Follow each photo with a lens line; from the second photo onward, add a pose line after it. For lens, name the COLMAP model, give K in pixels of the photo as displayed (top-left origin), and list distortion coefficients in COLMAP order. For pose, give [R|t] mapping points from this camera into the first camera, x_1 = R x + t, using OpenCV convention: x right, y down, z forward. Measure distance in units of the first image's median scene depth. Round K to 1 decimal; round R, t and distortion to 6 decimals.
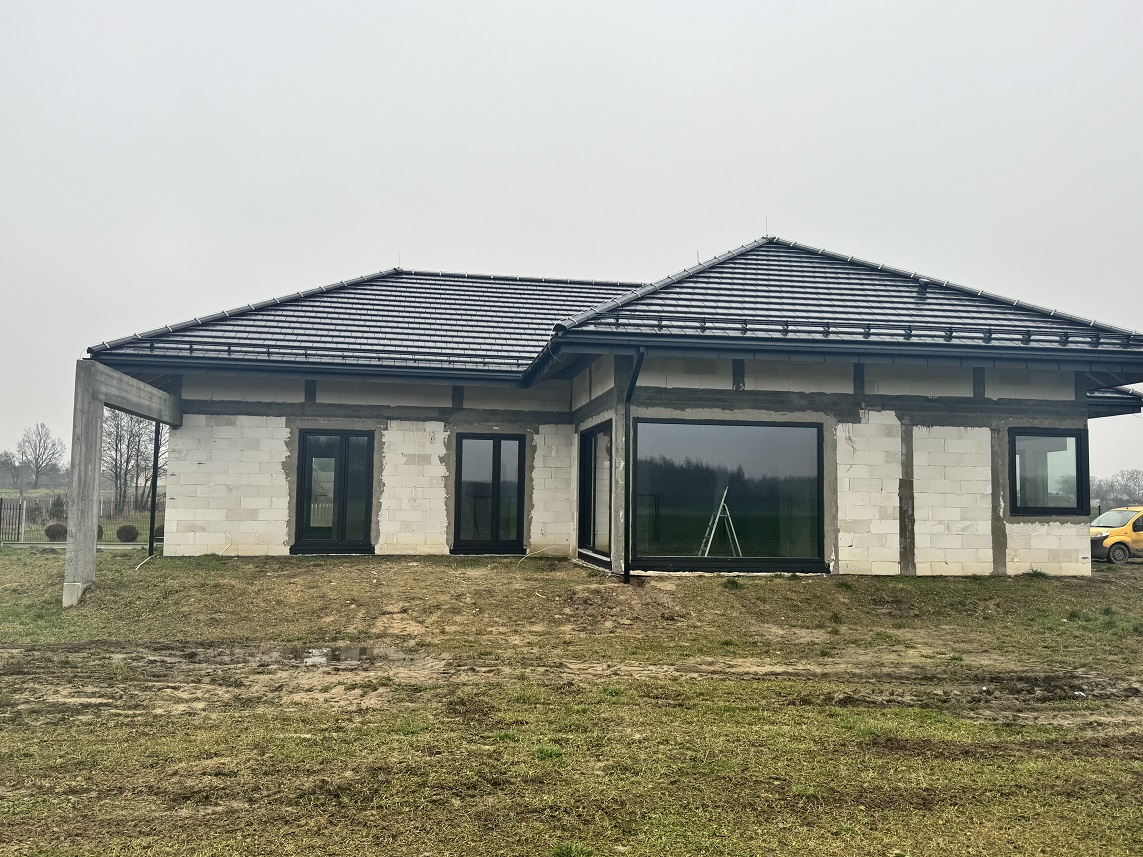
lens RADIAL K [[930.7, 0, 571.5], [0, 930.7, 428.5], [0, 0, 1]] dist [0.150704, -0.290793]
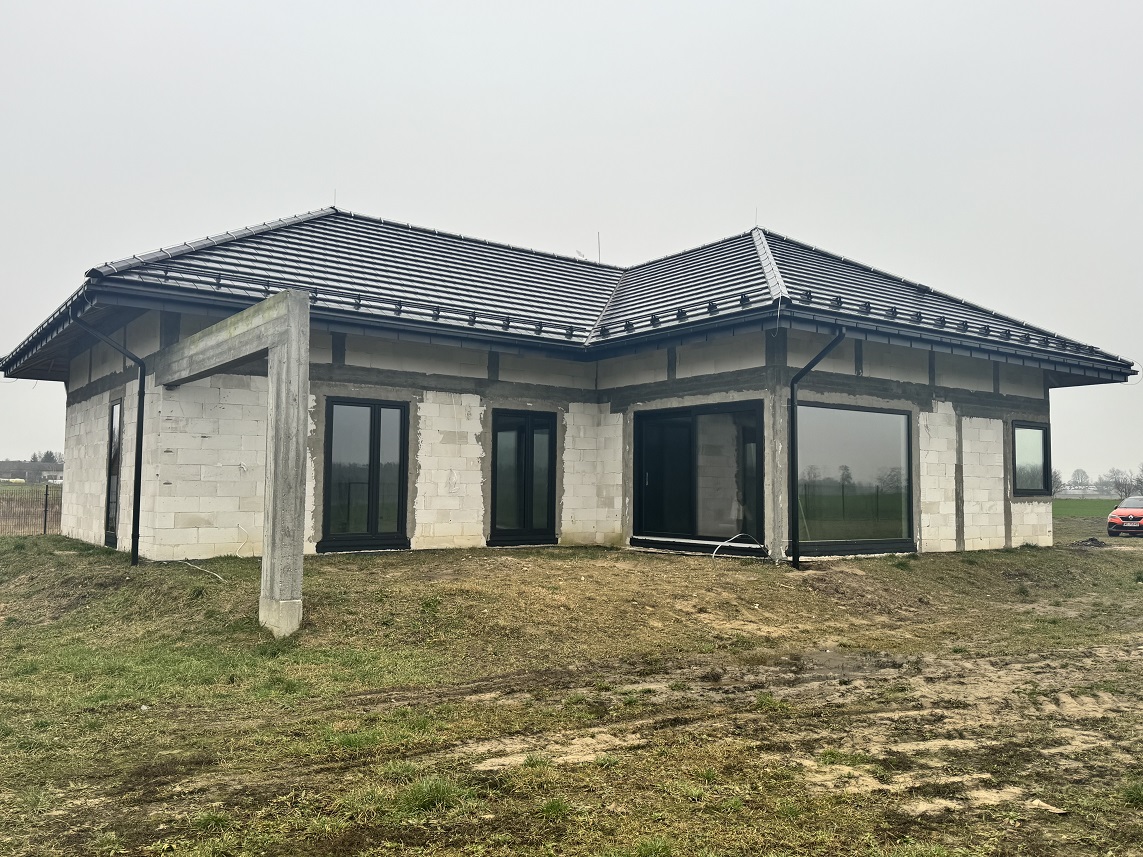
lens RADIAL K [[930.7, 0, 571.5], [0, 930.7, 428.5], [0, 0, 1]] dist [0.150704, -0.290793]
pose [[0.886822, 0.024815, 0.461444, -0.472780], [-0.032188, 0.999449, 0.008112, 0.014588], [-0.460988, -0.022047, 0.887132, 0.192413]]
